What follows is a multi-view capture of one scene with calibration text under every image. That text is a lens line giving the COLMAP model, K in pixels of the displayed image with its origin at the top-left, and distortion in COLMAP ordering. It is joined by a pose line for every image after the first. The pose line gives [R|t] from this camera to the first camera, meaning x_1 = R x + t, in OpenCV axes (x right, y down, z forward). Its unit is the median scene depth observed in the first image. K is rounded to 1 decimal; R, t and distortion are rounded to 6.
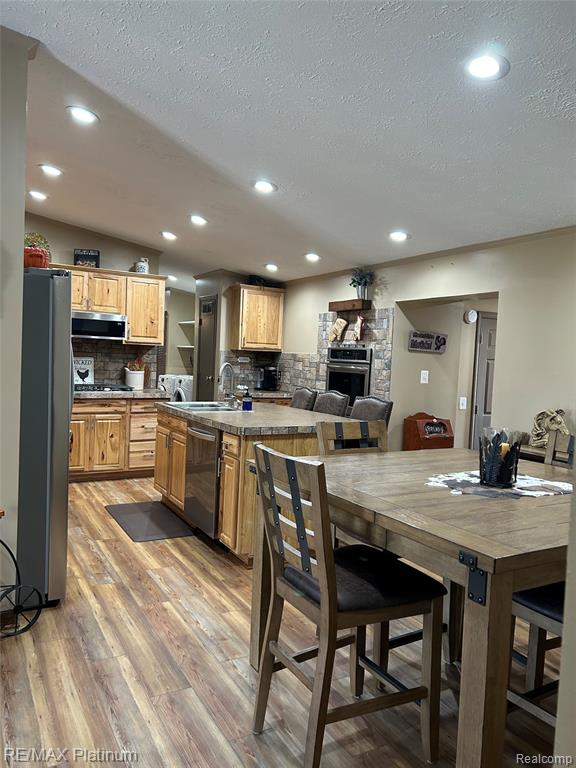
lens RADIAL K [[585.0, 0, 286.2], [0, 585.0, 385.3], [0, 0, 1]] dist [0.024306, -0.018137]
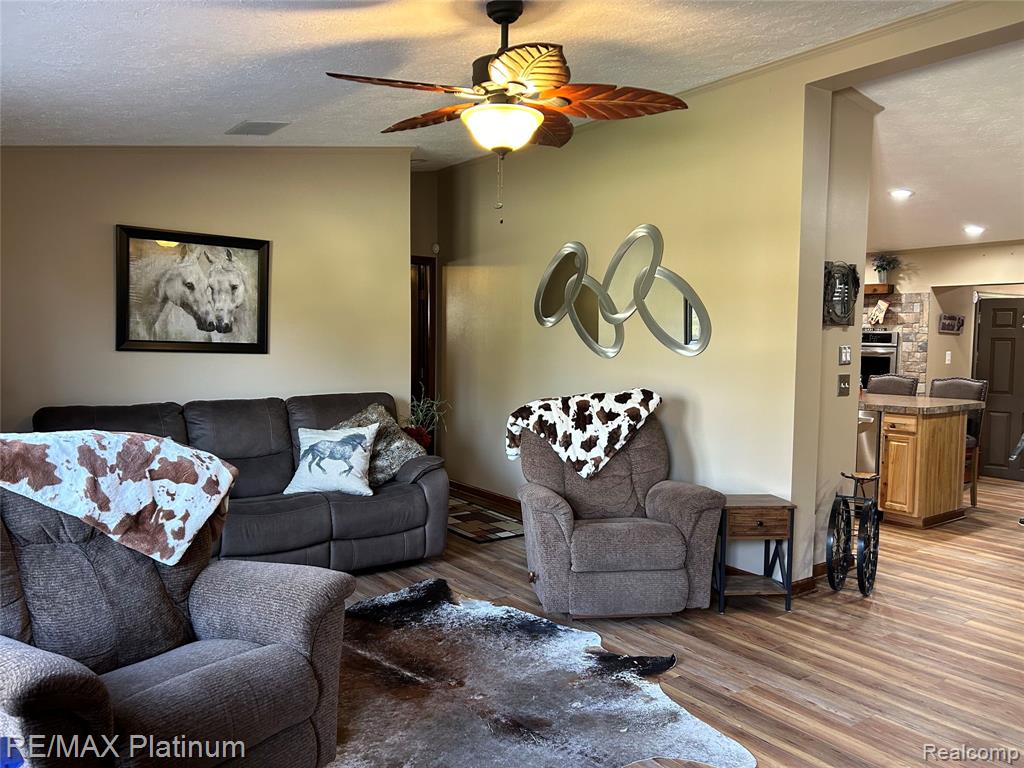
lens RADIAL K [[780.0, 0, 510.3], [0, 780.0, 381.8], [0, 0, 1]] dist [0.024306, -0.018137]
pose [[0.992707, -0.039040, 0.114052, -0.681859], [0.037445, 0.999169, 0.016094, -0.022100], [-0.114586, -0.011706, 0.993344, -0.289810]]
